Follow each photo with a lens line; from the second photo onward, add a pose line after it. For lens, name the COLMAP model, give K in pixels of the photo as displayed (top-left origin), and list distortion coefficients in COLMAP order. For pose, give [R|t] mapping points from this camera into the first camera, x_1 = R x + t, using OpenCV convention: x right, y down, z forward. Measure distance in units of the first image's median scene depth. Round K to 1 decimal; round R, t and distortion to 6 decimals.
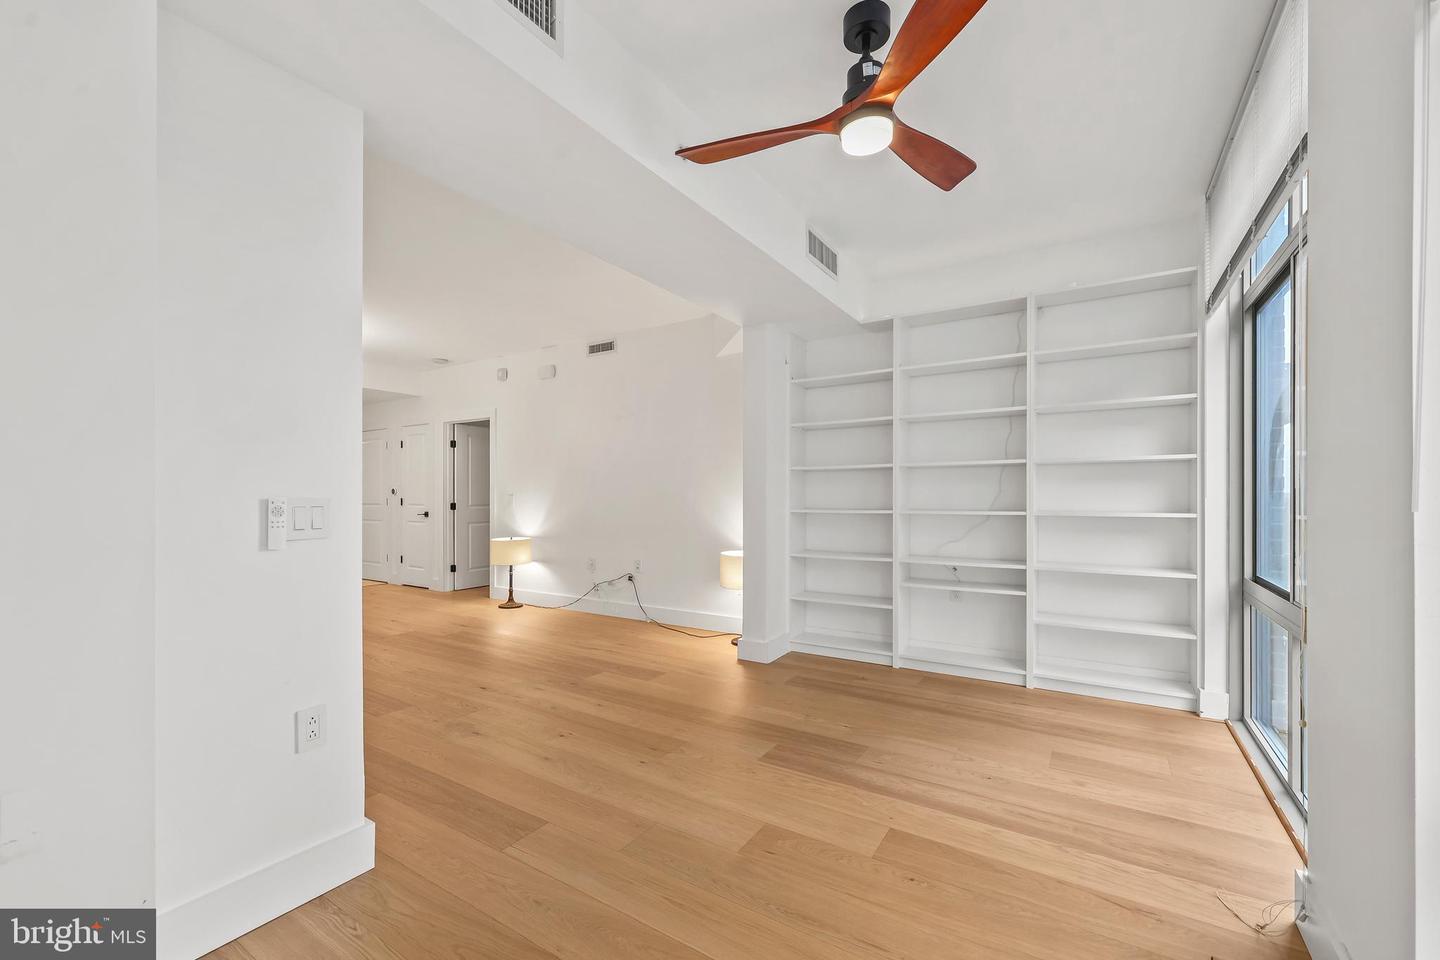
lens RADIAL K [[586.9, 0, 734.0], [0, 586.9, 491.0], [0, 0, 1]] dist [-0.003140, 0.000809]
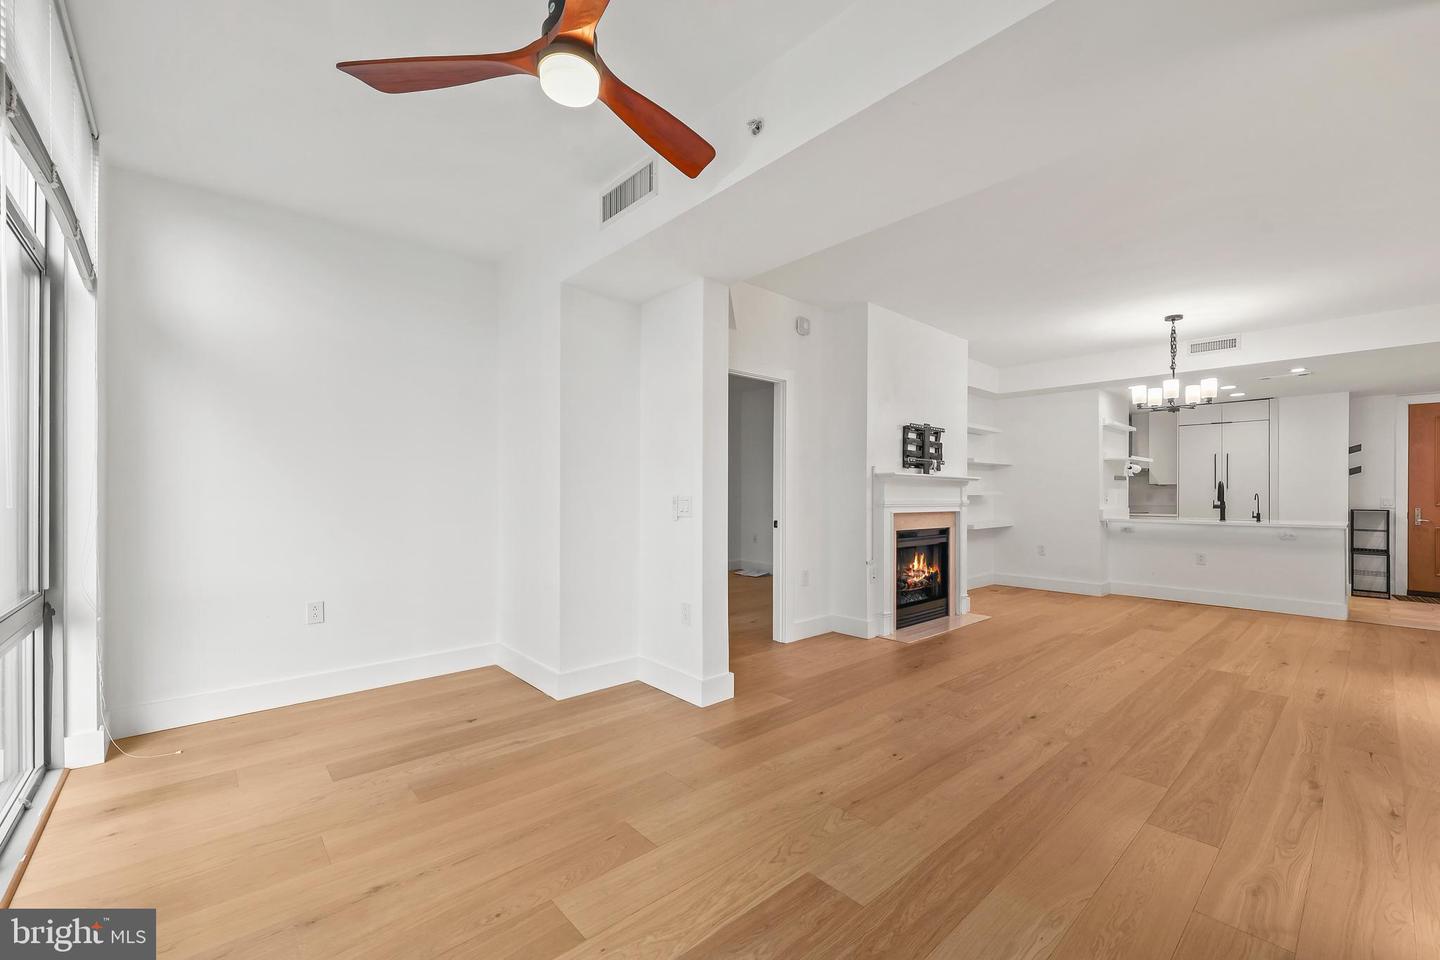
lens RADIAL K [[586.9, 0, 715.7], [0, 586.9, 493.1], [0, 0, 1]] dist [-0.003140, 0.000809]
pose [[-0.287975, -0.001160, -0.957637, 0.306313], [0.002161, 0.999996, -0.001861, 0.001461], [0.957635, -0.002605, -0.287971, 0.450087]]
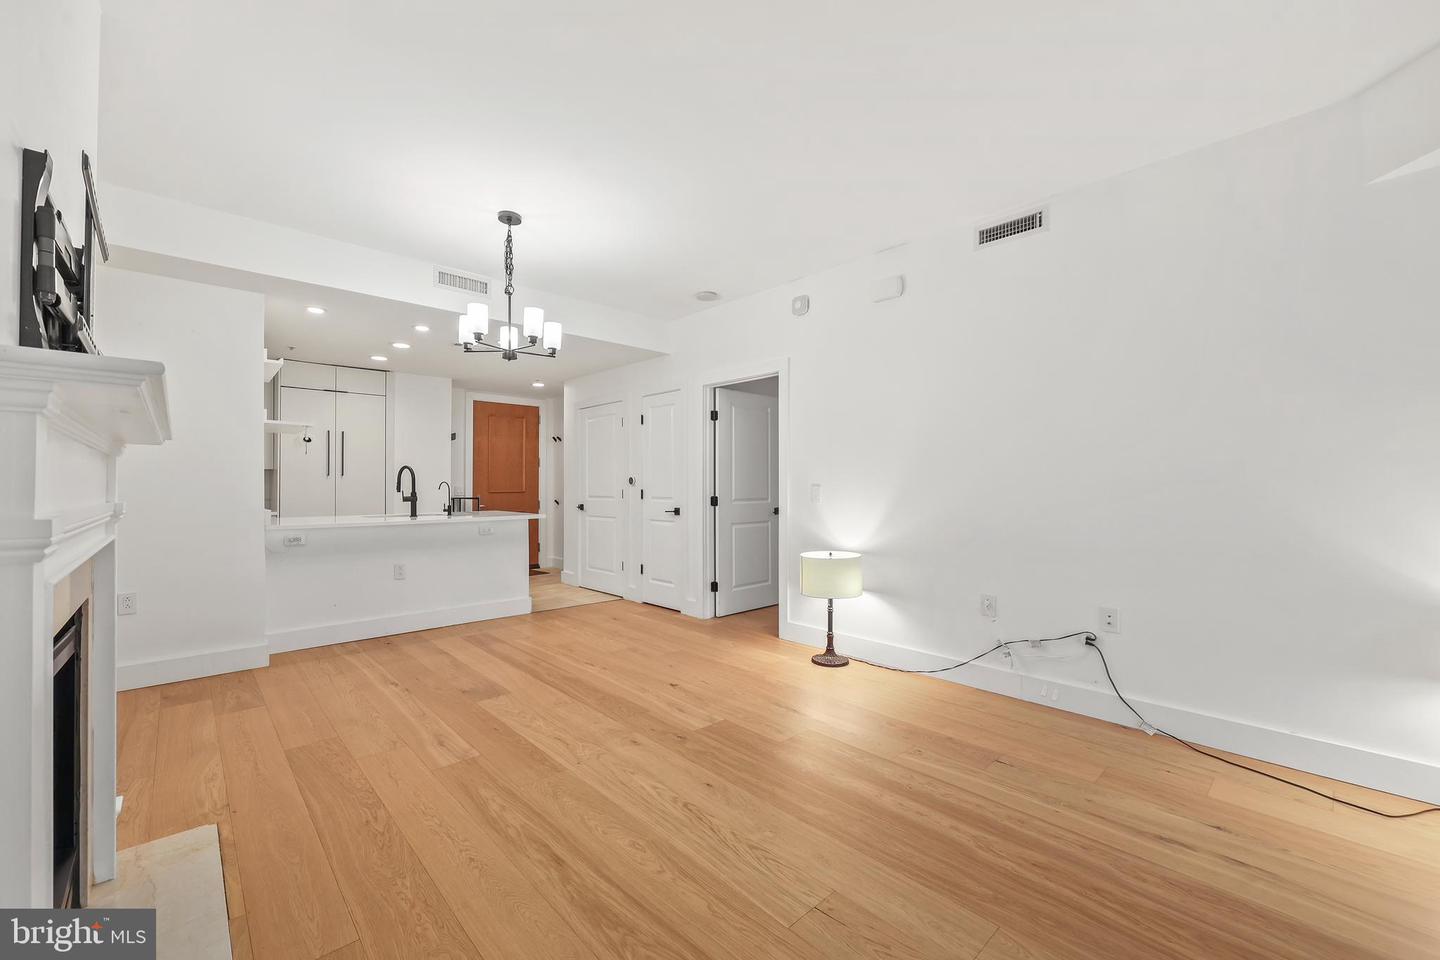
lens RADIAL K [[586.9, 0, 723.2], [0, 586.9, 479.4], [0, 0, 1]] dist [-0.003140, 0.000809]
pose [[0.965503, -0.001749, -0.260386, -0.325488], [0.001218, 0.999997, -0.002203, 0.000910], [0.260389, 0.001810, 0.965502, 0.352350]]
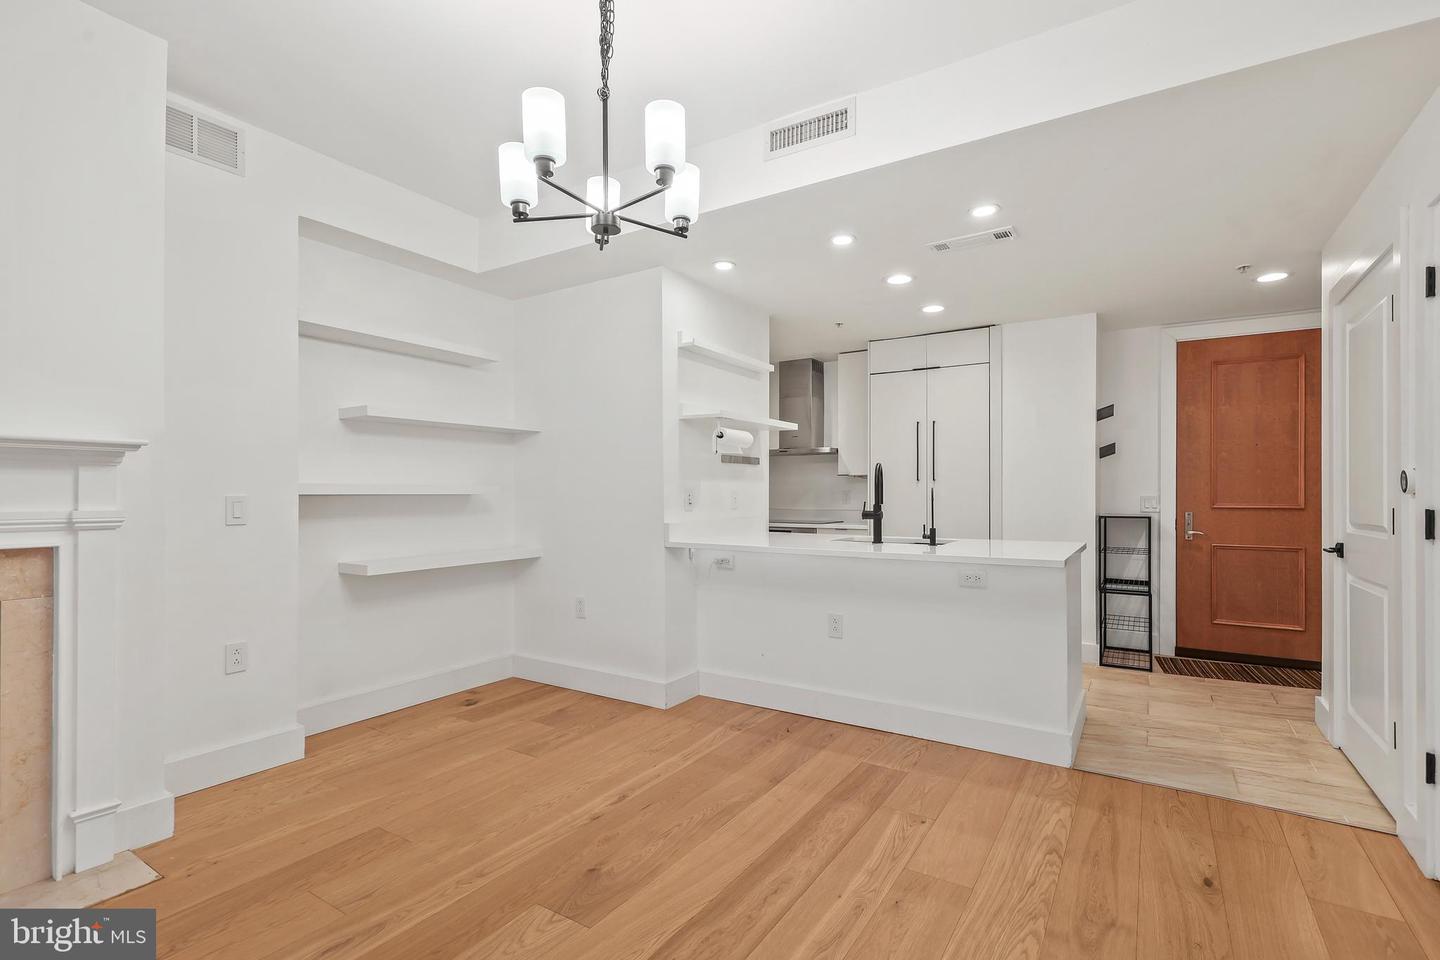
lens RADIAL K [[665.3, 0, 723.4], [0, 665.3, 492.7], [0, 0, 1]] dist [0.007904, -0.000765]
pose [[-0.019225, 0.002437, -0.999812, -0.362568], [0.004451, 0.999987, 0.002352, 0.003635], [0.999805, -0.004405, -0.019236, 0.885349]]
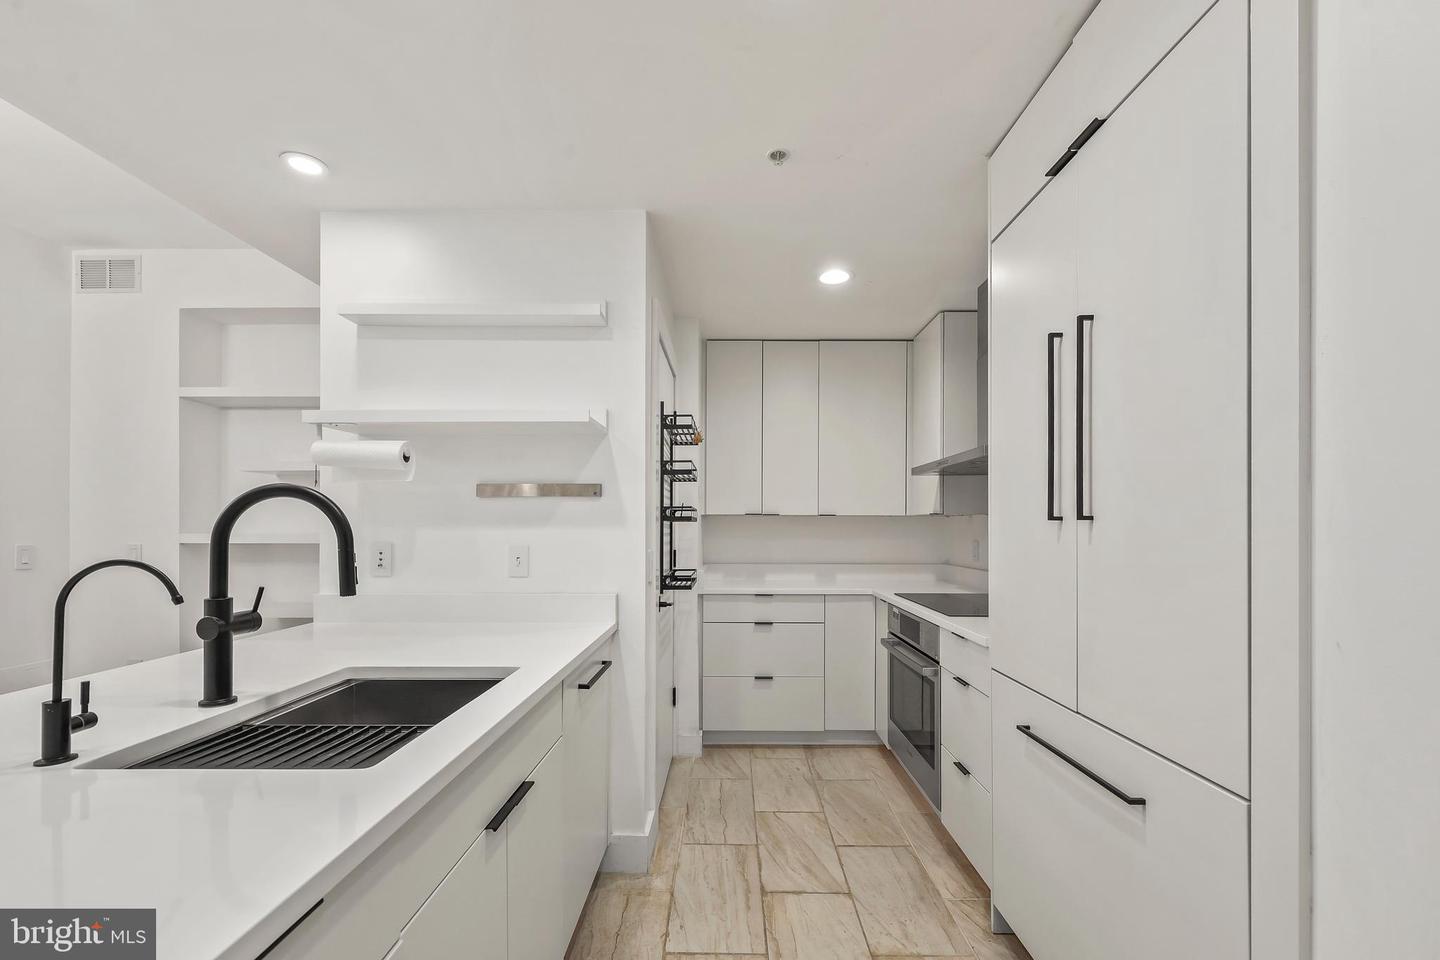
lens RADIAL K [[586.9, 0, 713.1], [0, 586.9, 528.8], [0, 0, 1]] dist [-0.003140, 0.000809]
pose [[-0.849821, 0.005440, -0.527043, -0.967576], [0.005188, 0.999985, 0.001957, -0.006665], [0.527046, -0.001072, -0.849836, 1.241116]]
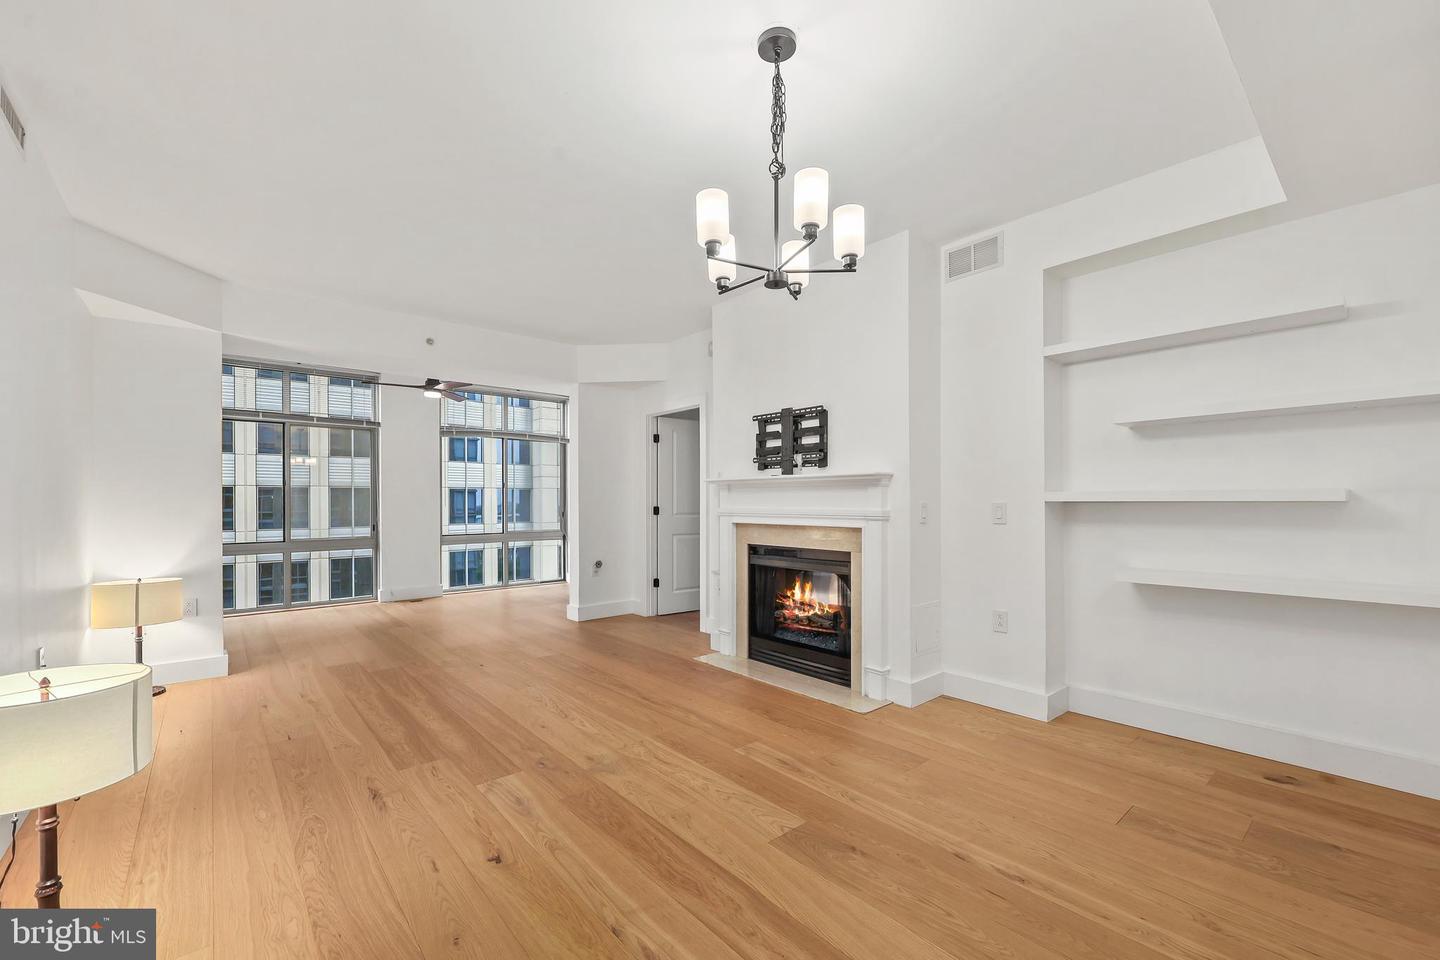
lens RADIAL K [[586.9, 0, 720.8], [0, 586.9, 501.8], [0, 0, 1]] dist [-0.003140, 0.000809]
pose [[-0.955214, 0.007370, 0.295824, -0.724390], [0.005889, 0.999965, -0.005897, 0.006269], [-0.295857, -0.003891, -0.955224, 1.140507]]
